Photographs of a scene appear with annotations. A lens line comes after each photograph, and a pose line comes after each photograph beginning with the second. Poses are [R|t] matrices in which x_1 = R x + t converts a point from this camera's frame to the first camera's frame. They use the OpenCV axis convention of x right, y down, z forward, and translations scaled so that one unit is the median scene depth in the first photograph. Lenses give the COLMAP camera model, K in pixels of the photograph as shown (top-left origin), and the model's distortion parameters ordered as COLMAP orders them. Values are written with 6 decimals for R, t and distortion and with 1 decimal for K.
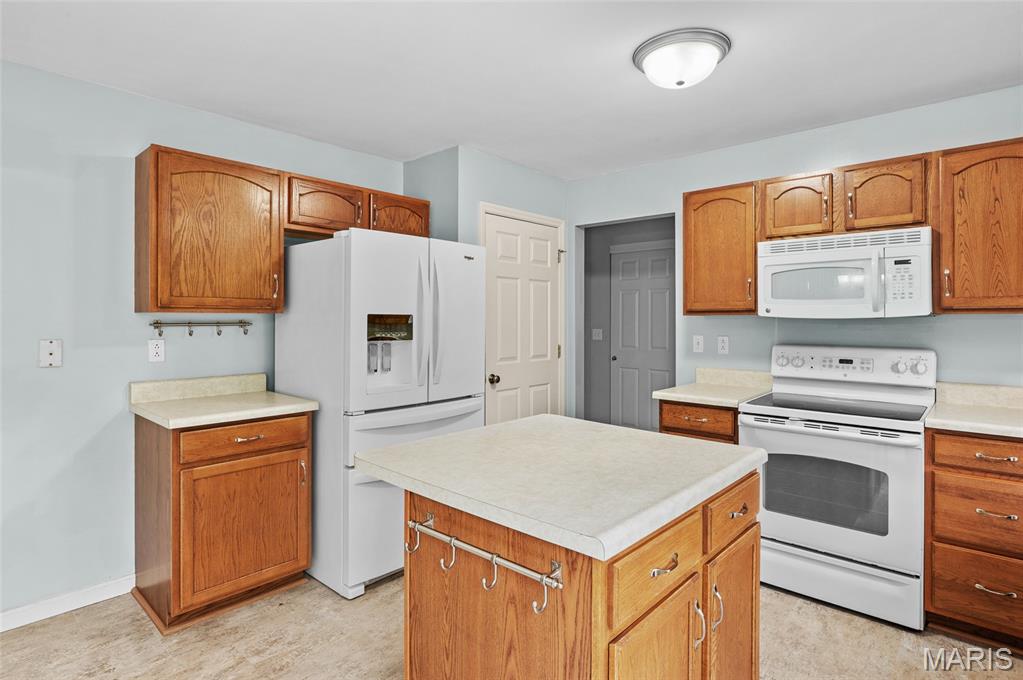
lens RADIAL K [[532.1, 0, 484.6], [0, 532.1, 316.9], [0, 0, 1]] dist [-0.001504, -0.003817]
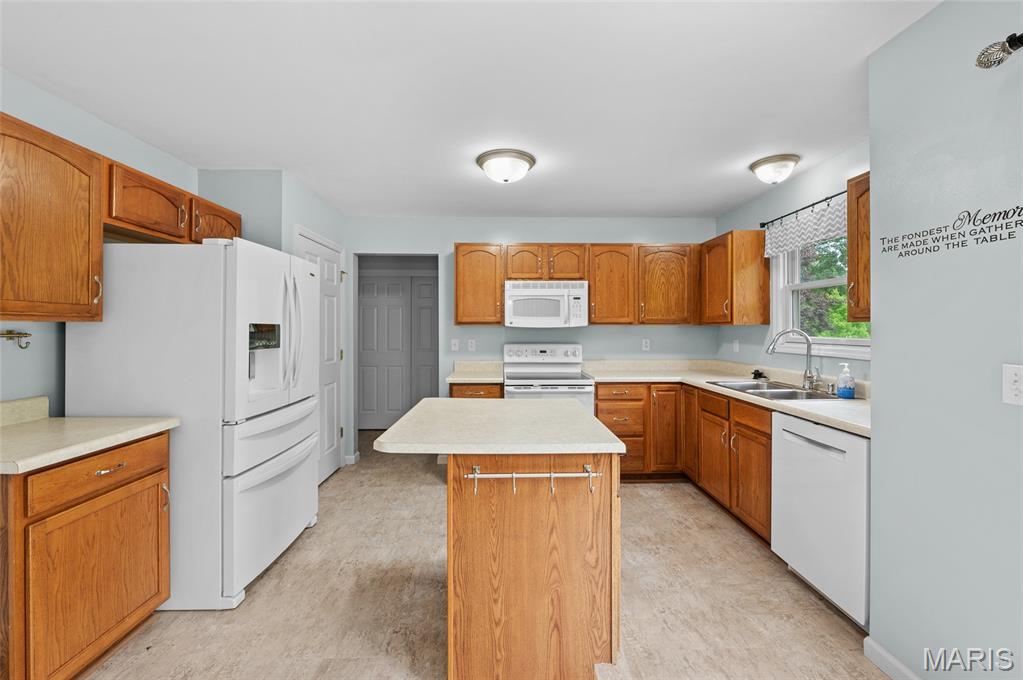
lens RADIAL K [[421.2, 0, 508.9], [0, 421.2, 324.2], [0, 0, 1]] dist [-0.009597, 0.000367]
pose [[0.716761, 0.005044, 0.697301, -0.421187], [-0.001225, 0.999981, -0.005975, 0.000159], [-0.697318, 0.003429, 0.716754, 0.071403]]
